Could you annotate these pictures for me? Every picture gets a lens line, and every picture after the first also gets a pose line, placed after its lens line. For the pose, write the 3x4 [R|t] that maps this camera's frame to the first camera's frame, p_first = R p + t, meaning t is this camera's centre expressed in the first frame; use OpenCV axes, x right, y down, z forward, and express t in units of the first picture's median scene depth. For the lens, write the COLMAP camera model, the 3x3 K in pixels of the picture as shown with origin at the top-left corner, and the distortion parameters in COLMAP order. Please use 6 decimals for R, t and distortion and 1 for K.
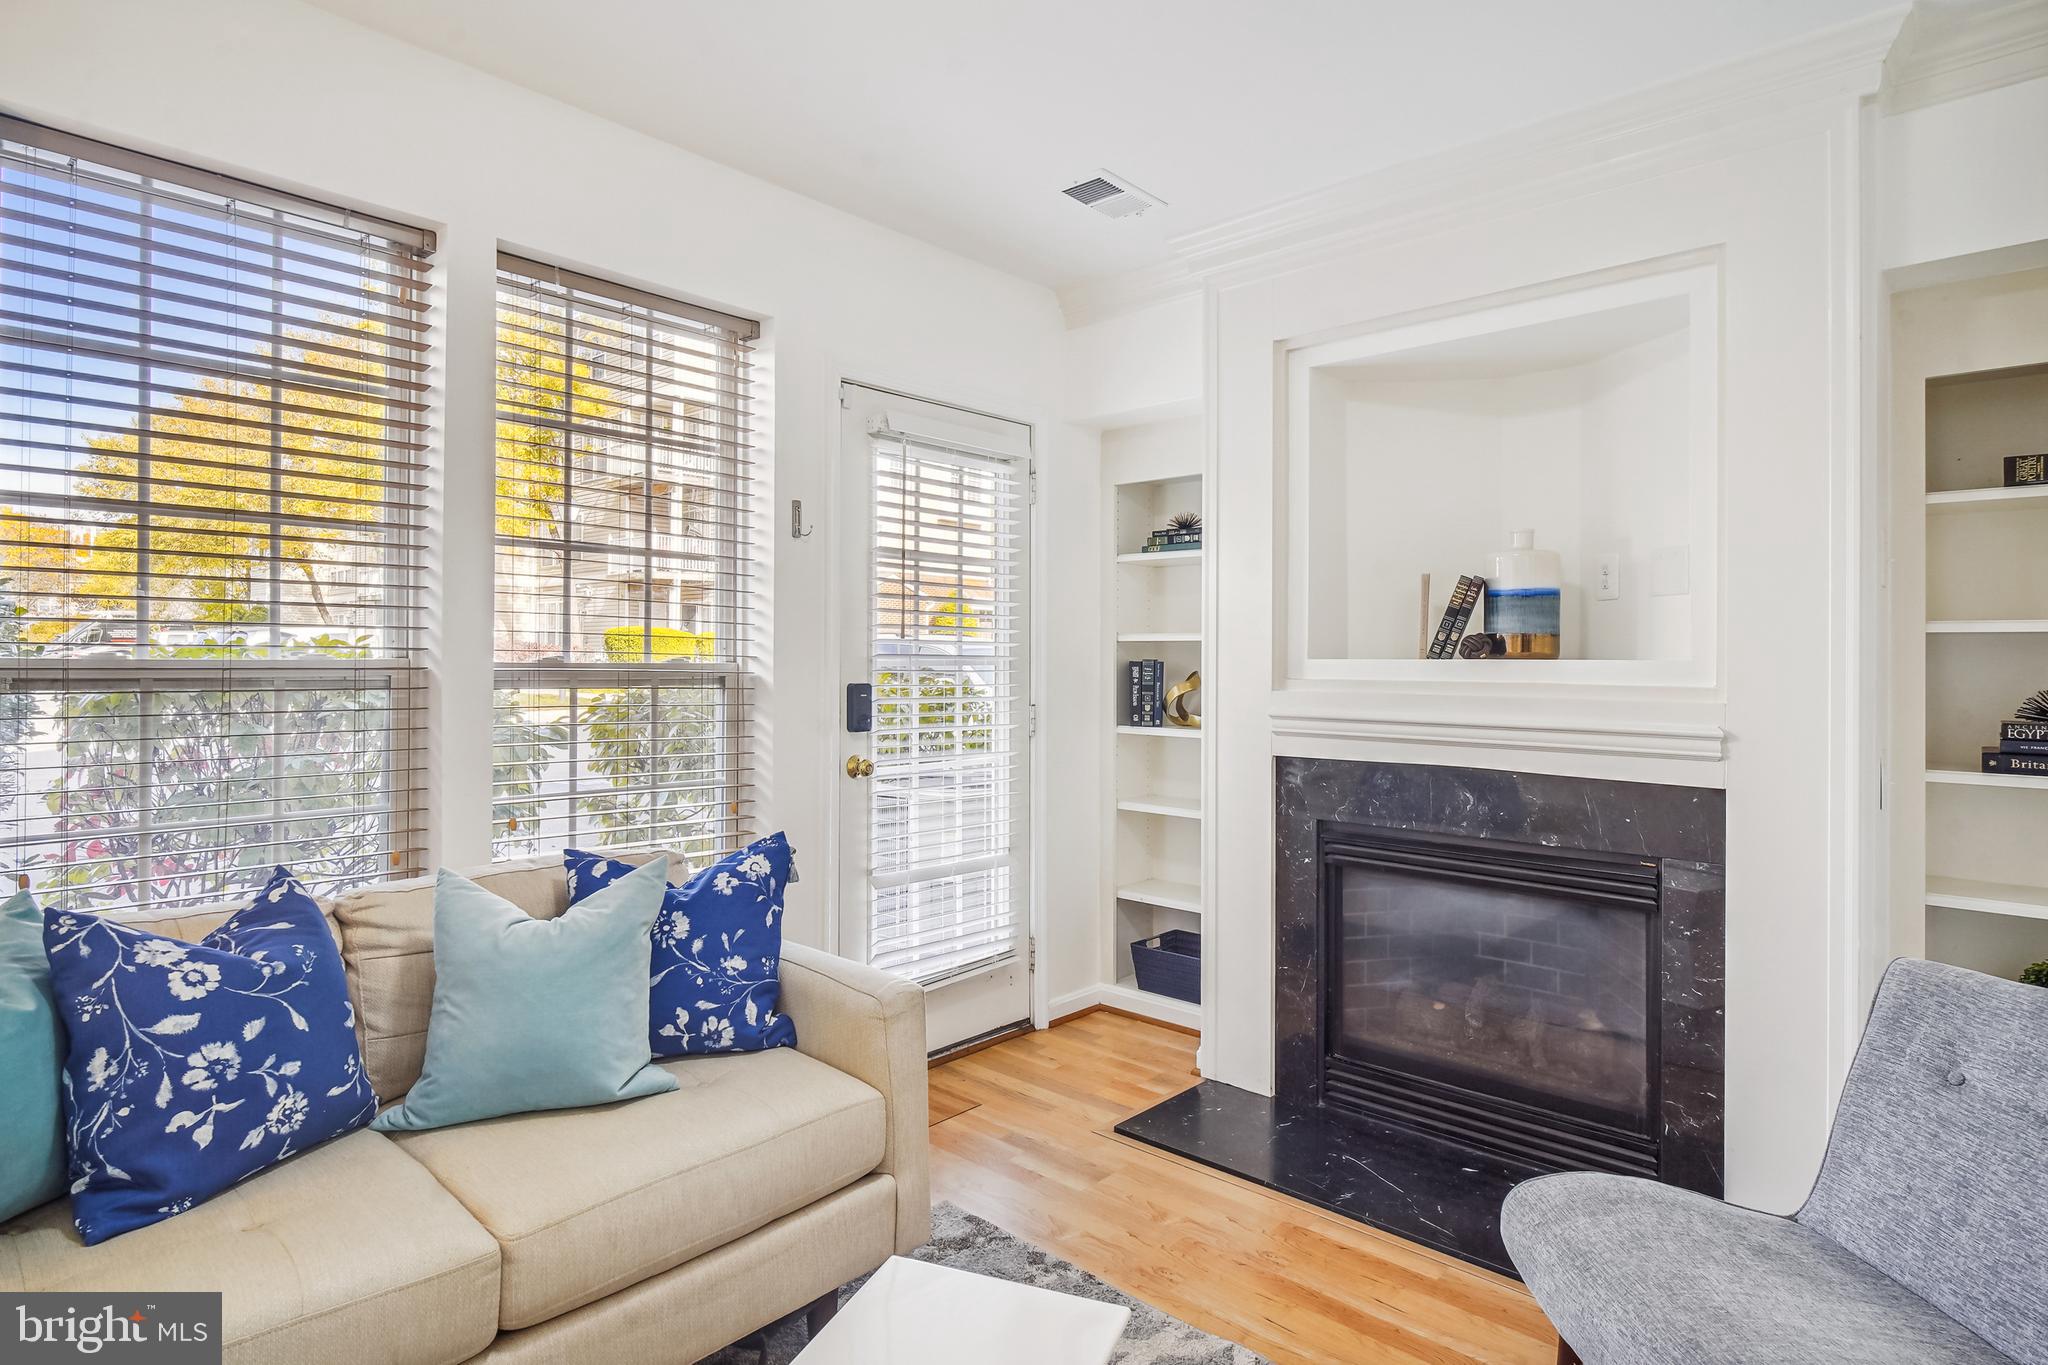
lens RADIAL K [[1098.2, 0, 1030.7], [0, 1098.2, 655.5], [0, 0, 1]] dist [-0.001092, -0.000432]
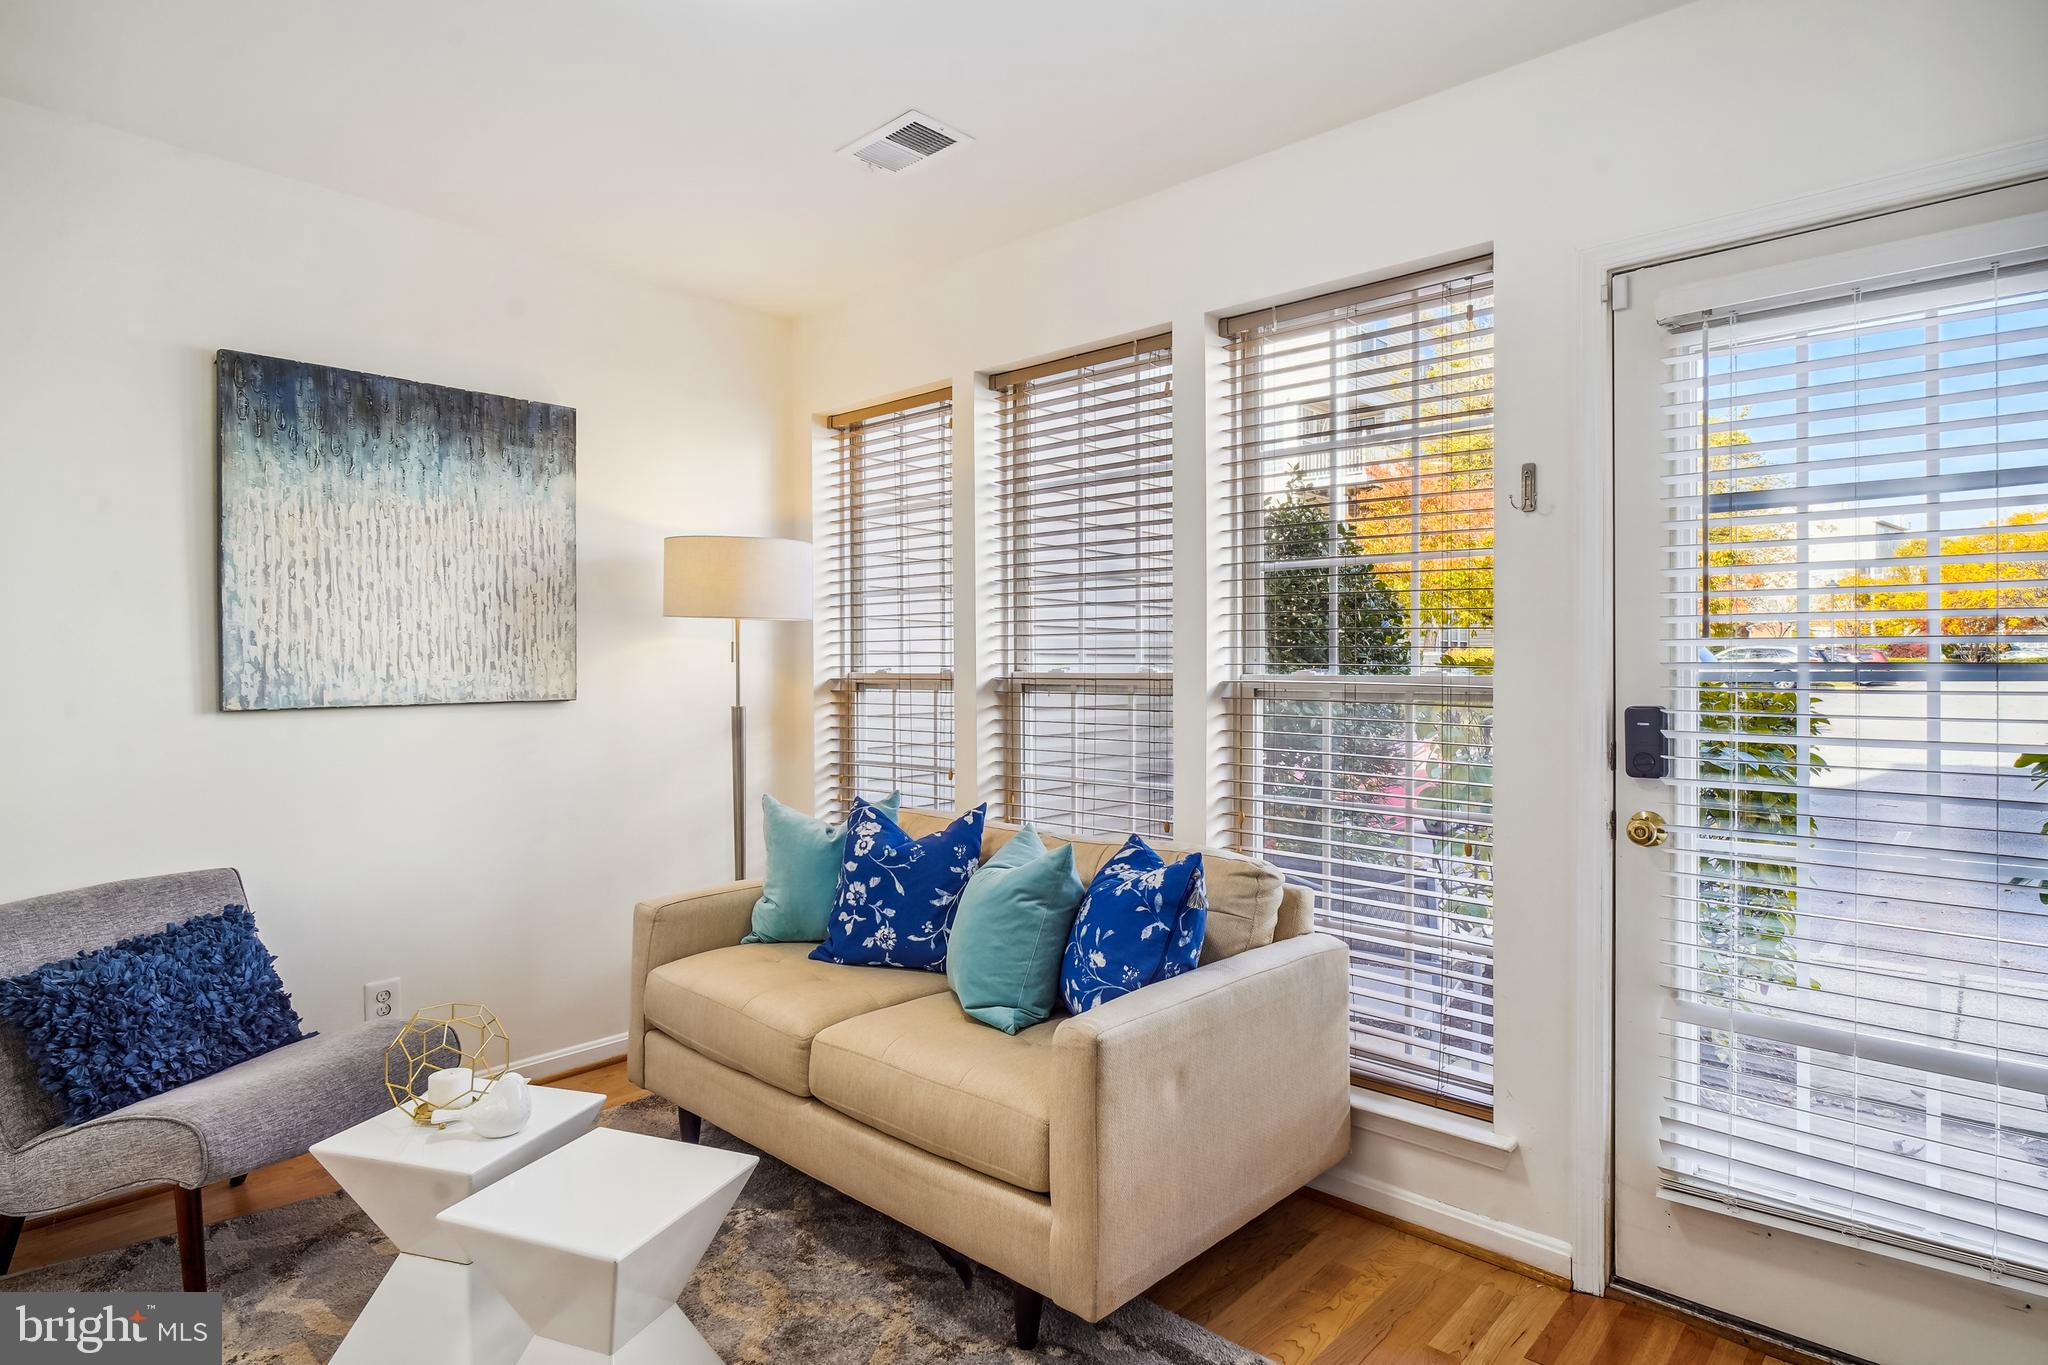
lens RADIAL K [[1088.1, 0, 1031.5], [0, 1088.1, 678.4], [0, 0, 1]] dist [-0.001081, -0.000233]
pose [[0.003690, 0.000771, -0.999993, 0.865553], [0.002545, 0.999996, 0.000780, 0.010473], [0.999990, -0.002548, 0.003688, 1.036591]]
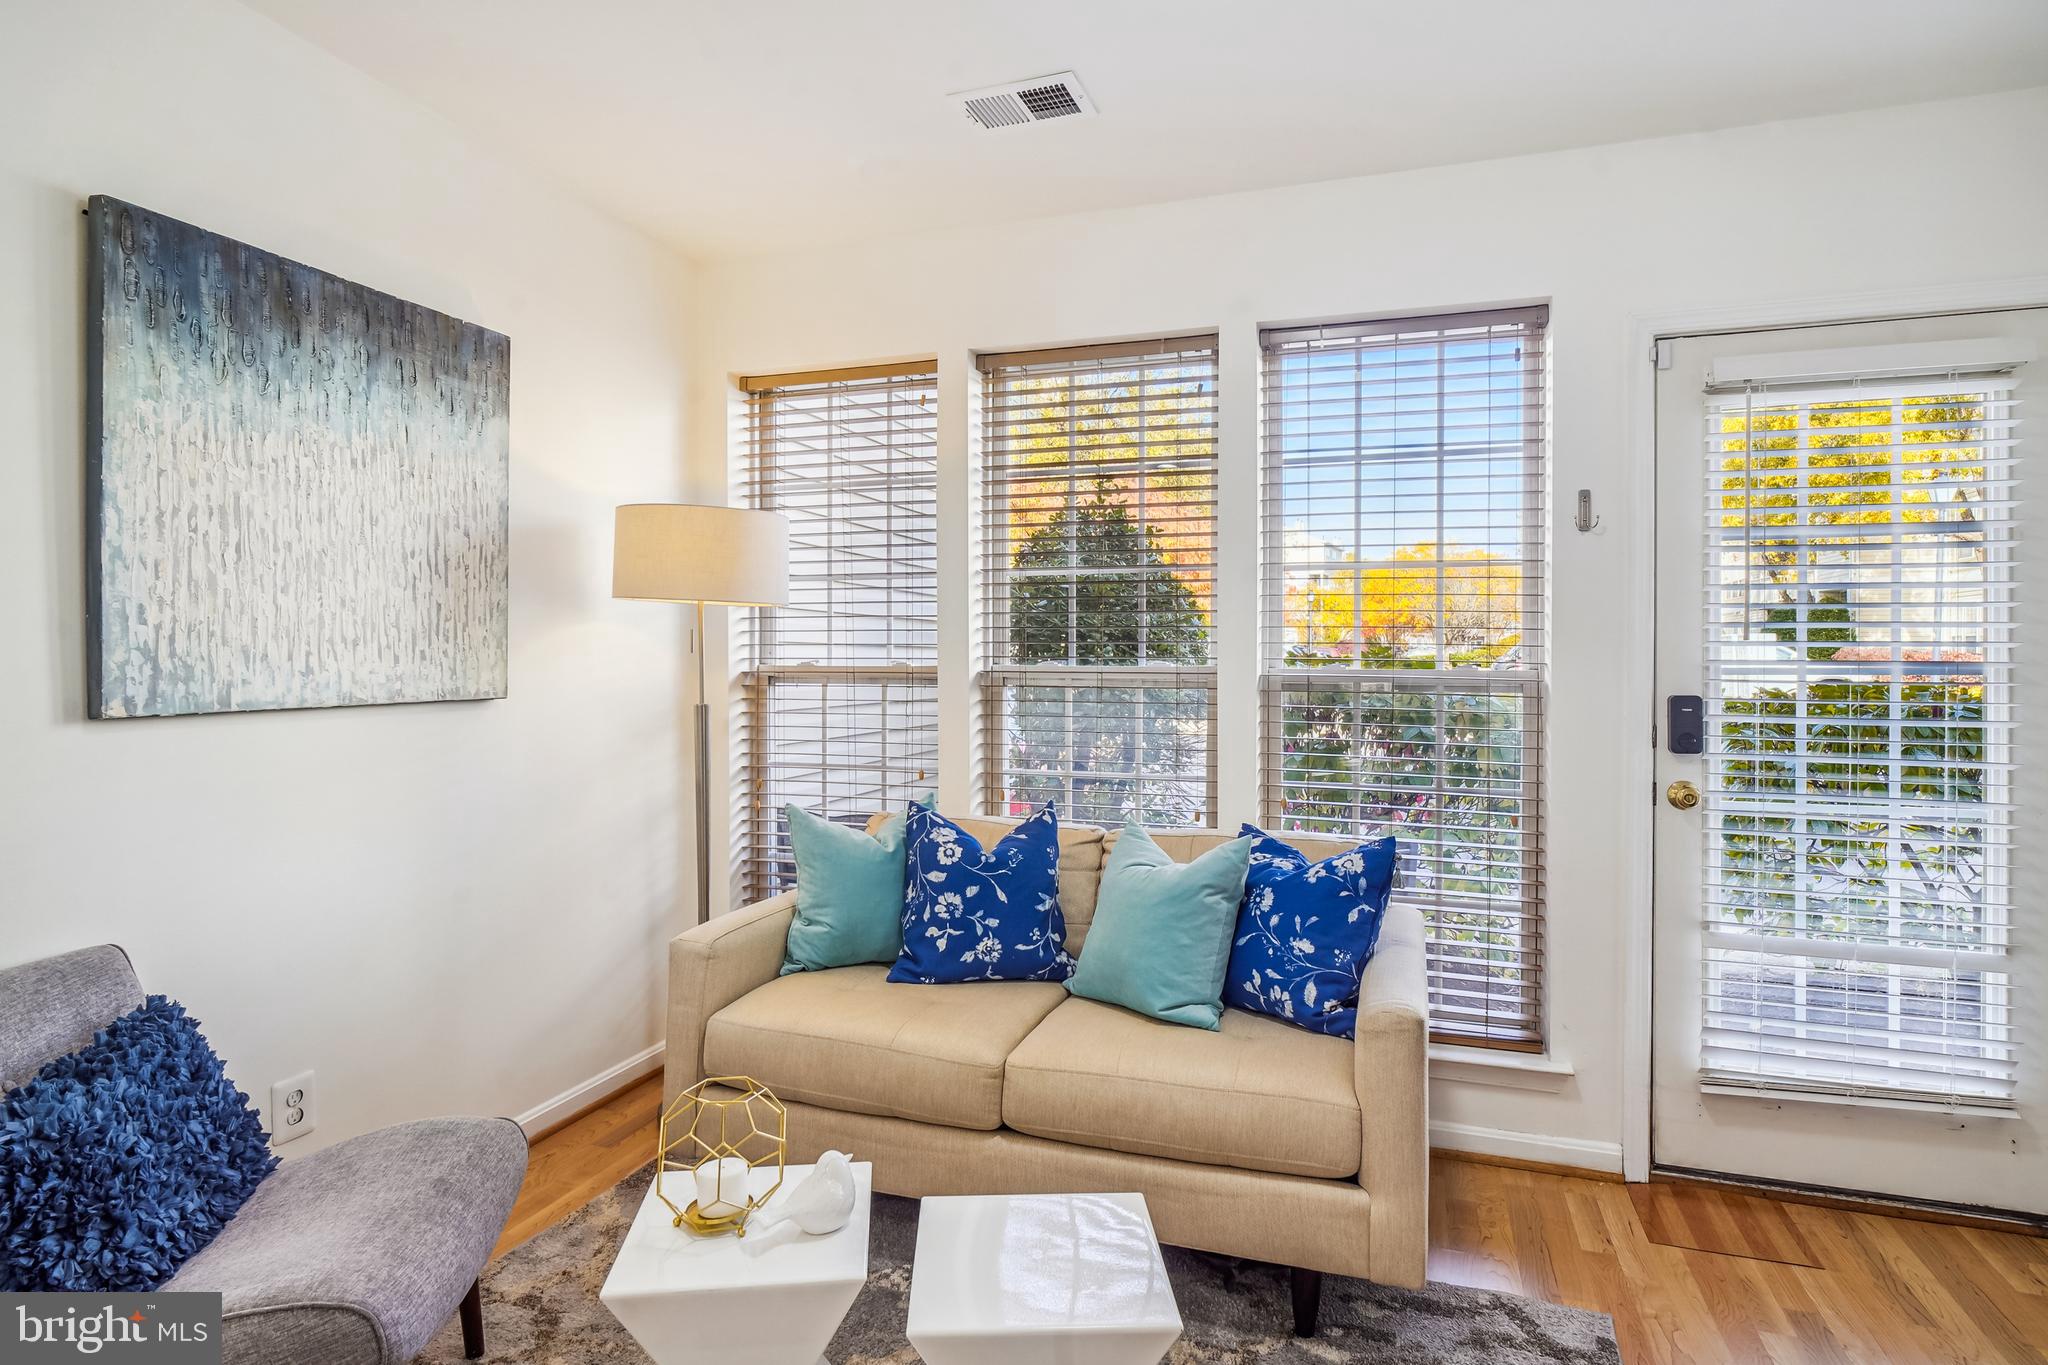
lens RADIAL K [[1084.2, 0, 1031.9], [0, 1084.2, 676.7], [0, 0, 1]] dist [-0.002460, 0.000063]
pose [[0.398436, 0.006142, -0.917176, 0.672370], [0.001226, 0.999973, 0.007229, 0.007366], [0.917195, -0.004005, 0.398418, 0.364871]]
